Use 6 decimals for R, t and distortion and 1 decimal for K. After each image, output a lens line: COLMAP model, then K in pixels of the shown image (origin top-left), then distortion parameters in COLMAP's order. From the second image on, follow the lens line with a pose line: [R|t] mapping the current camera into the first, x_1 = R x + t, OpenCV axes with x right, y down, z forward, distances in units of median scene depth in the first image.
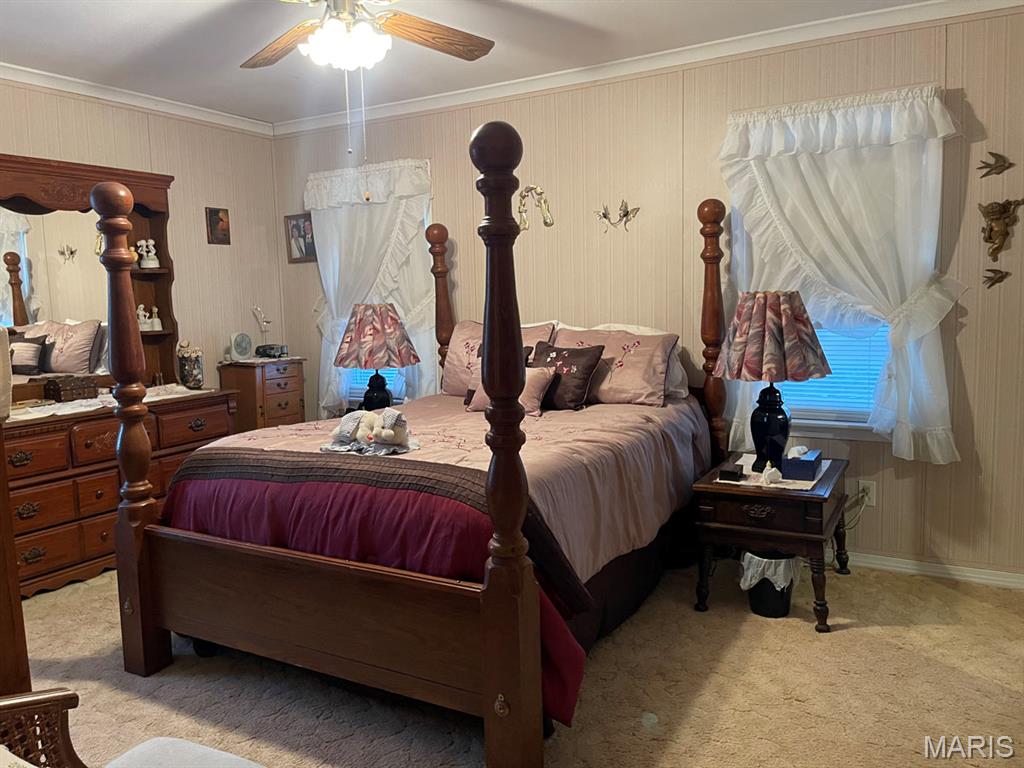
lens RADIAL K [[775.3, 0, 504.0], [0, 775.3, 383.7], [0, 0, 1]] dist [0.068581, -0.093069]
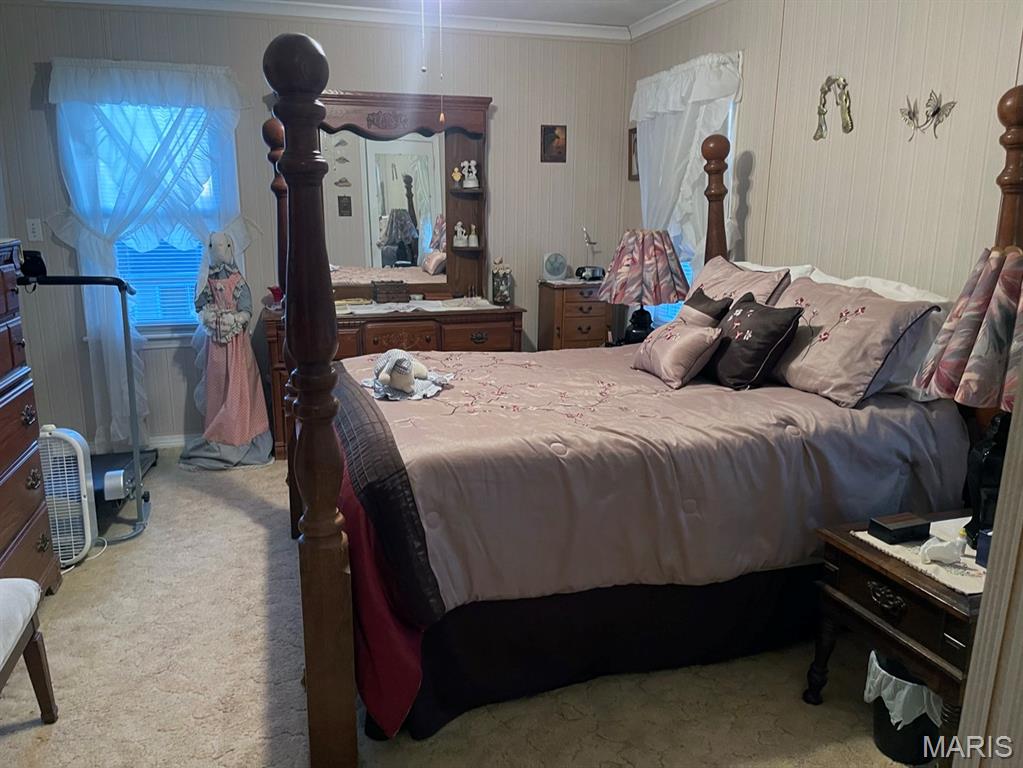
lens RADIAL K [[774.5, 0, 508.8], [0, 774.5, 392.1], [0, 0, 1]] dist [0.068581, -0.093069]
pose [[0.722113, 0.187810, -0.665793, 0.360221], [-0.100758, 0.980732, 0.167368, -0.056030], [0.684398, -0.053775, 0.727123, 0.239373]]
